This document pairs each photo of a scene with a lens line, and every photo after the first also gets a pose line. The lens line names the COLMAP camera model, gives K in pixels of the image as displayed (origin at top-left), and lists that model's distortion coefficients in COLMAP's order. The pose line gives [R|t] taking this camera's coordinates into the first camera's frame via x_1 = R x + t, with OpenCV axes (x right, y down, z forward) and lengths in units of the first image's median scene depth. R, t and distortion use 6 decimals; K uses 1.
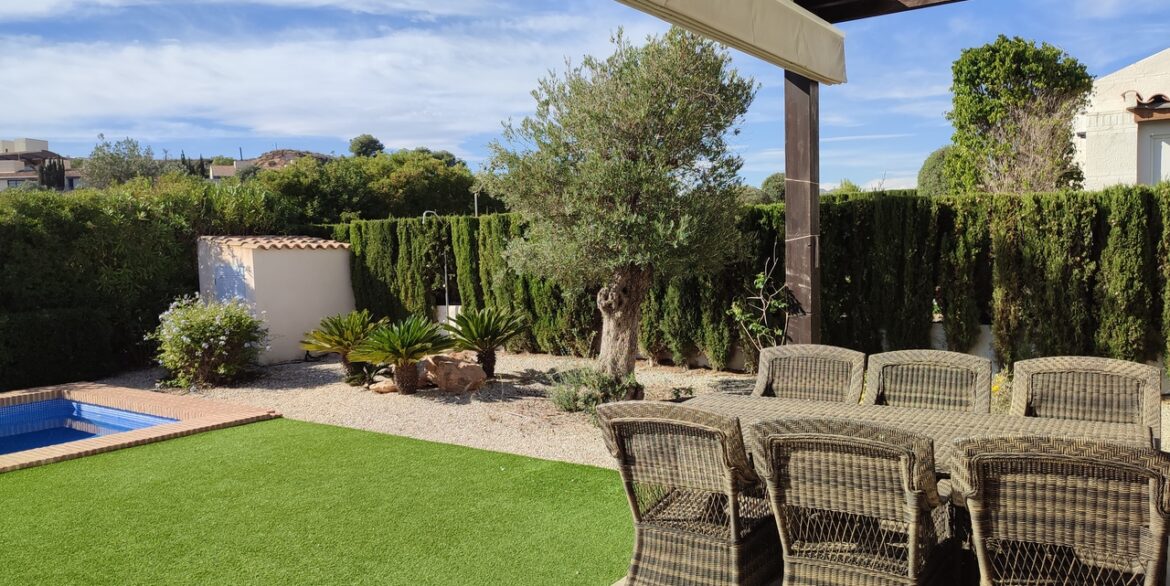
lens RADIAL K [[833.1, 0, 581.6], [0, 833.1, 292.4], [0, 0, 1]] dist [0.030223, -0.036375]
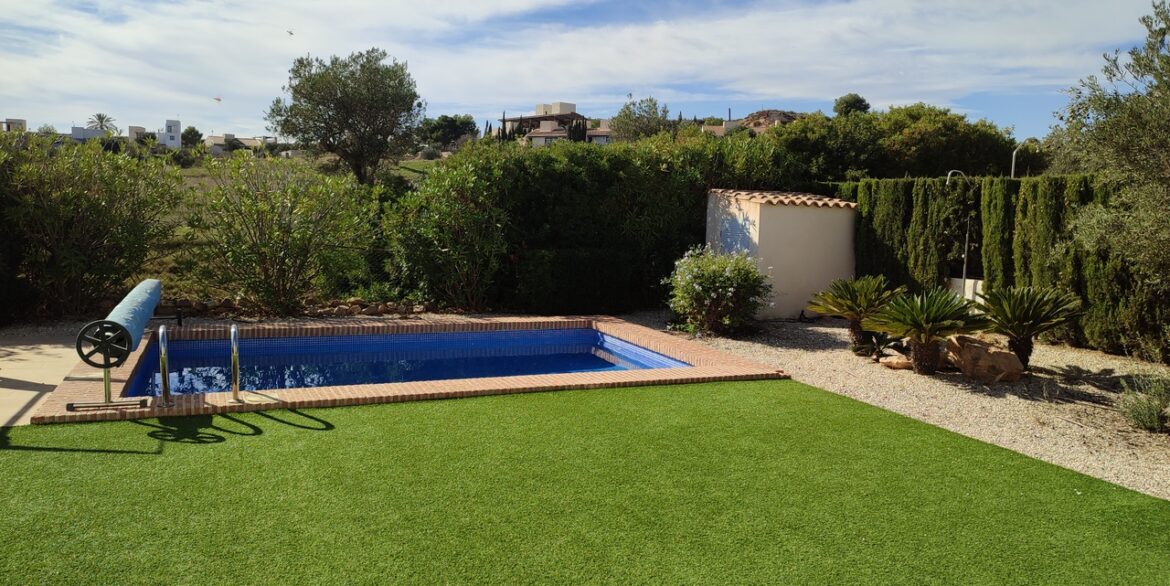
lens RADIAL K [[833.1, 0, 581.6], [0, 833.1, 292.4], [0, 0, 1]] dist [0.030223, -0.036375]
pose [[0.851267, 0.106011, -0.513913, -0.053404], [-0.082380, 0.994235, 0.068636, 0.002841], [0.518226, -0.016091, 0.855092, 0.036403]]
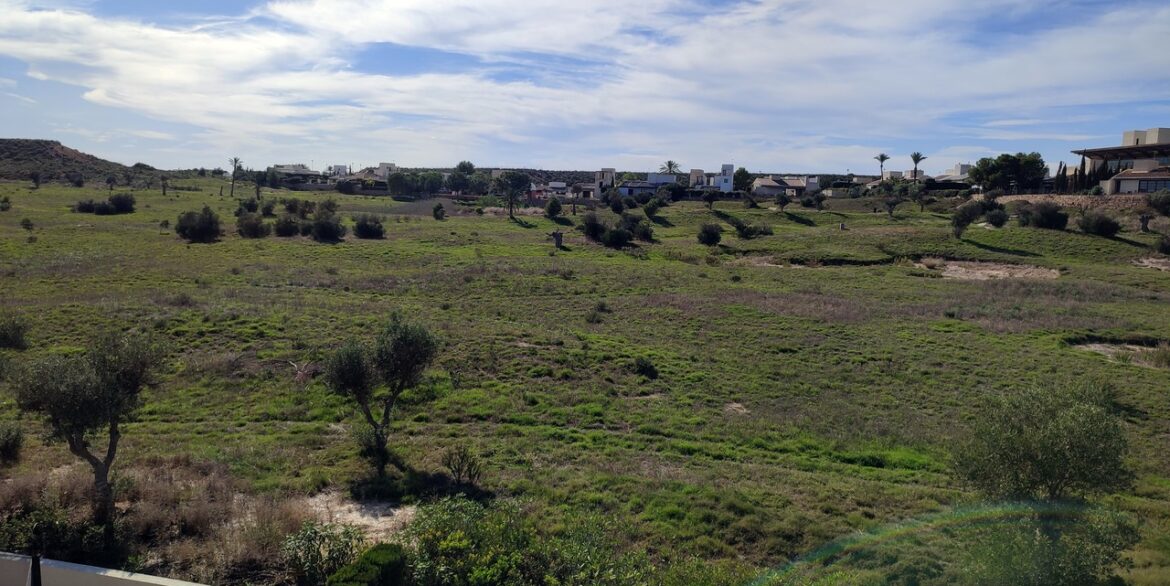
lens RADIAL K [[833.1, 0, 581.6], [0, 833.1, 292.4], [0, 0, 1]] dist [0.030223, -0.036375]
pose [[0.397226, 0.135607, -0.907646, -0.279987], [-0.103048, 0.989359, 0.102717, -0.453311], [0.911917, 0.052730, 0.406973, -0.124739]]
